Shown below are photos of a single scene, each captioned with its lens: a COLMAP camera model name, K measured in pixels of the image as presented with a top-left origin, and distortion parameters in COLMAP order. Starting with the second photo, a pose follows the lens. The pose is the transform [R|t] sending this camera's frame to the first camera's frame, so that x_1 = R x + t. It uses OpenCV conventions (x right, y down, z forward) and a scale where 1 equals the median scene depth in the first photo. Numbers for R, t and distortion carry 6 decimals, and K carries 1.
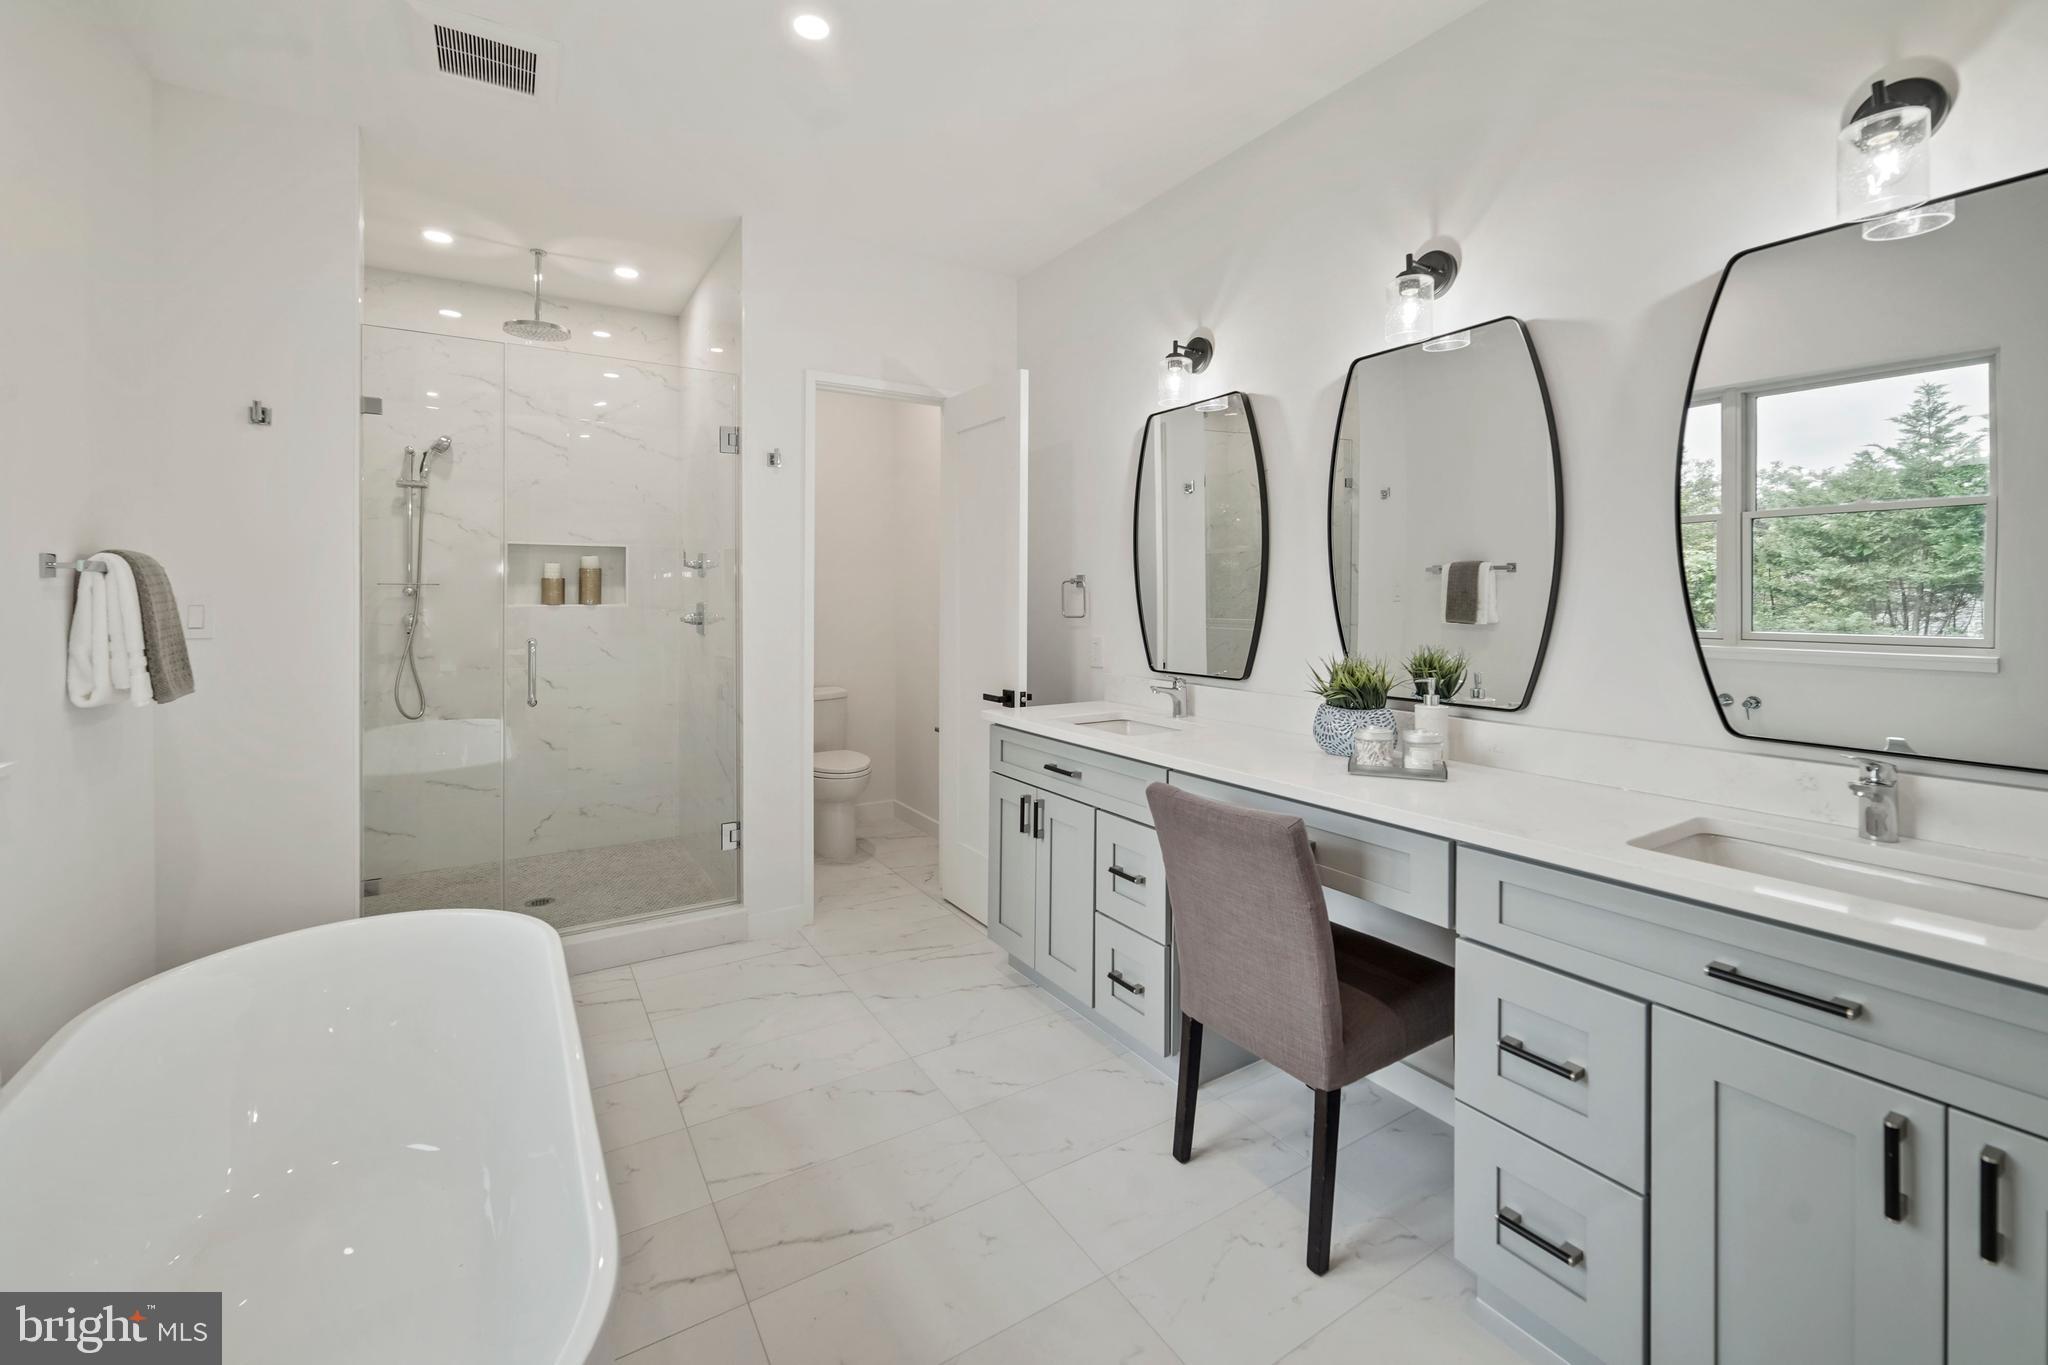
lens RADIAL K [[829.3, 0, 1020.9], [0, 829.3, 602.4], [0, 0, 1]] dist [-0.009100, 0.001611]
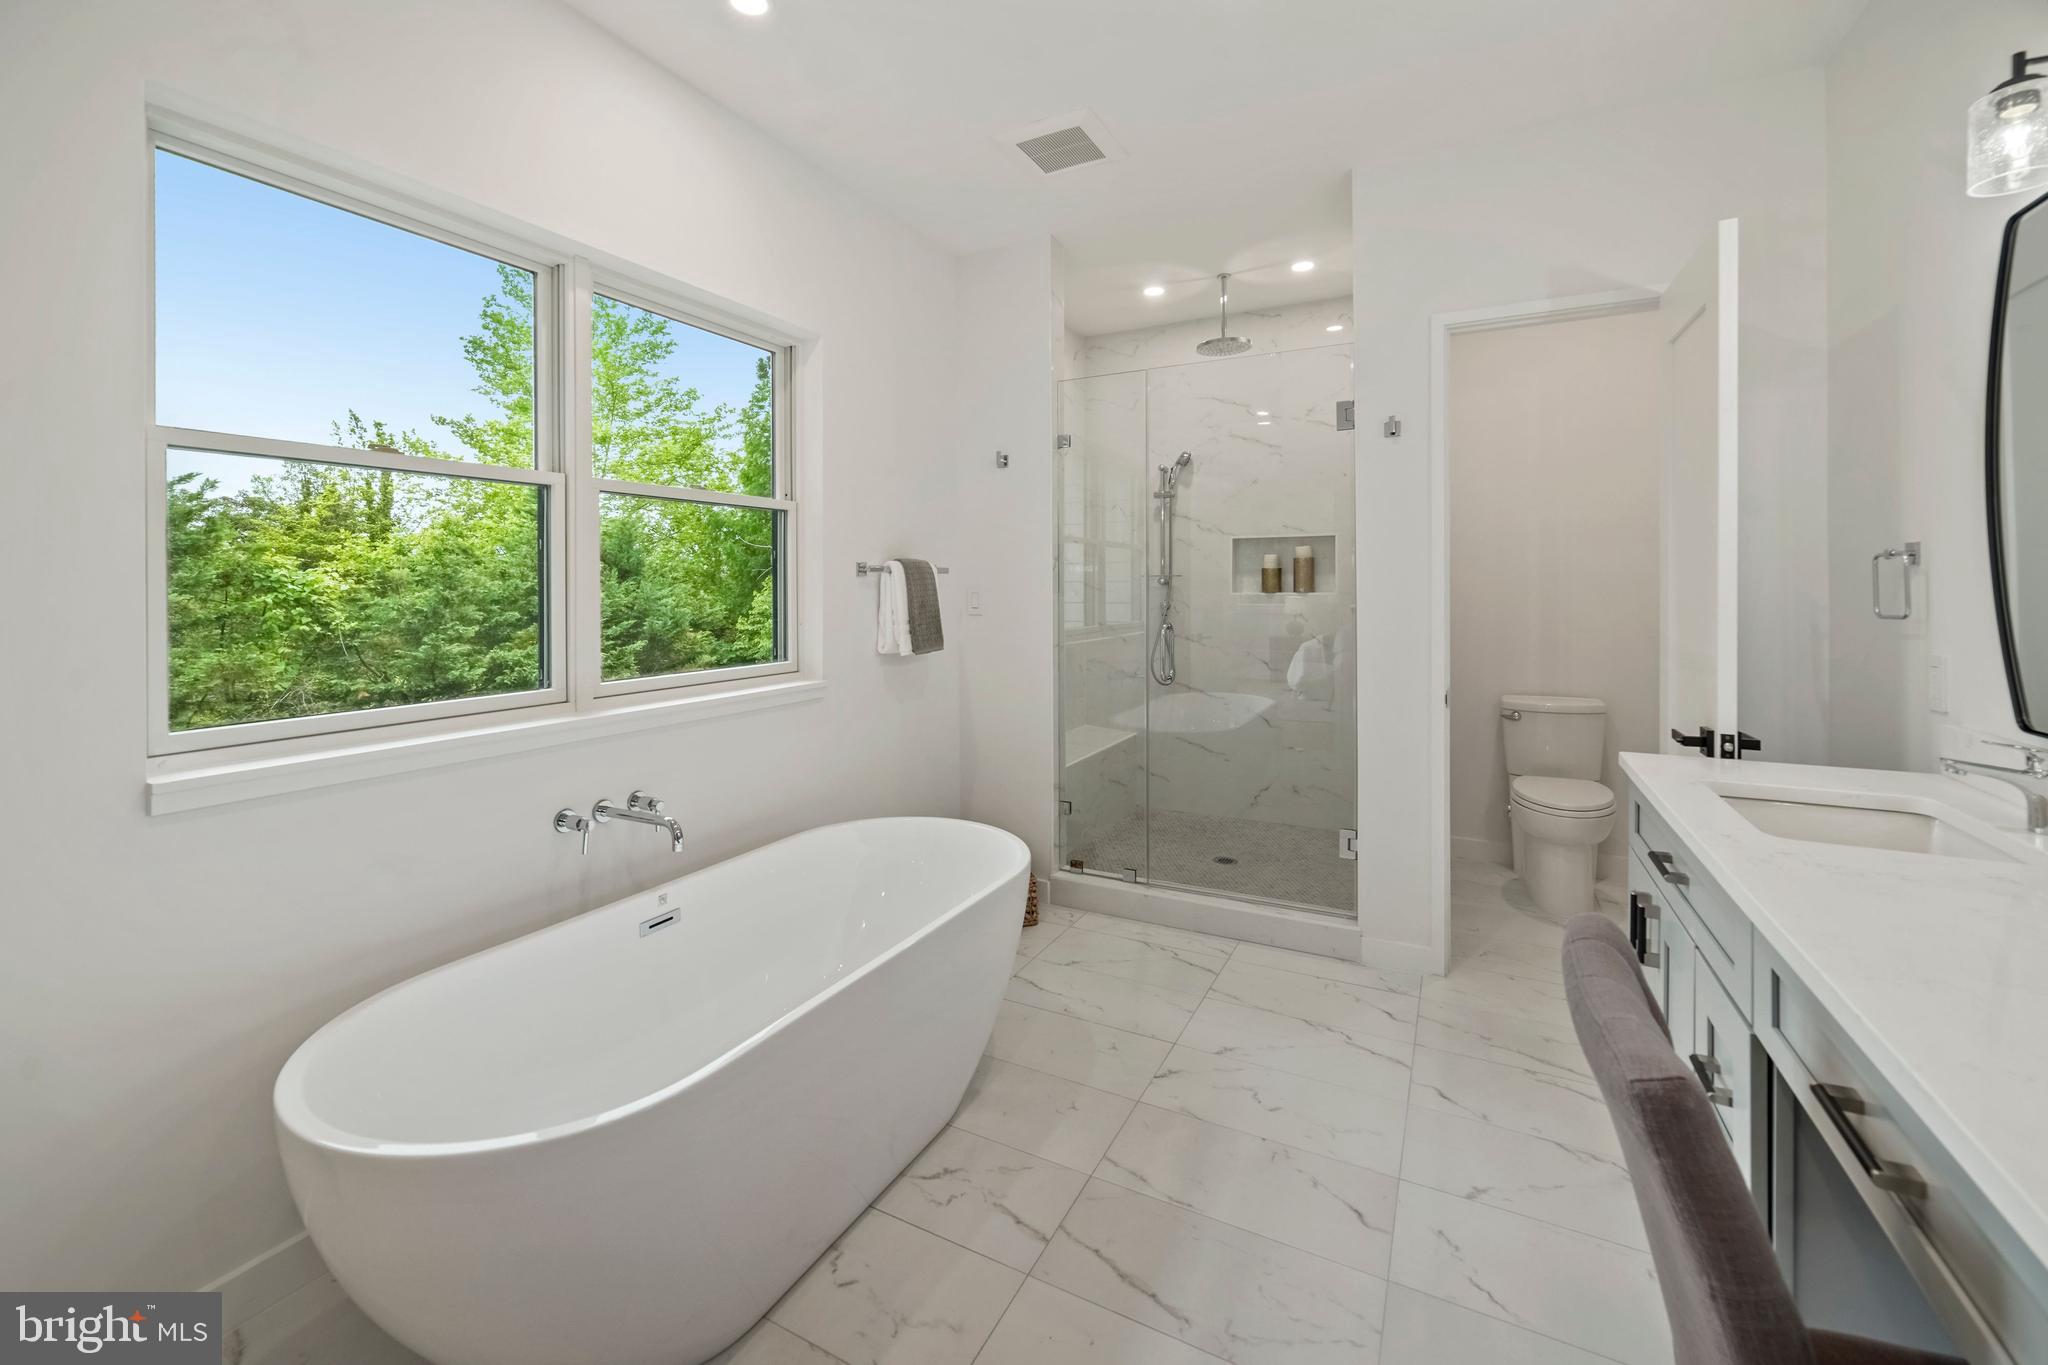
lens RADIAL K [[829.3, 0, 1037.3], [0, 829.3, 587.2], [0, 0, 1]] dist [-0.009100, 0.001611]
pose [[0.512860, -0.002251, -0.858469, 0.264637], [-0.000442, 0.999996, -0.002886, -0.001146], [0.858472, 0.001859, 0.512857, 0.229622]]
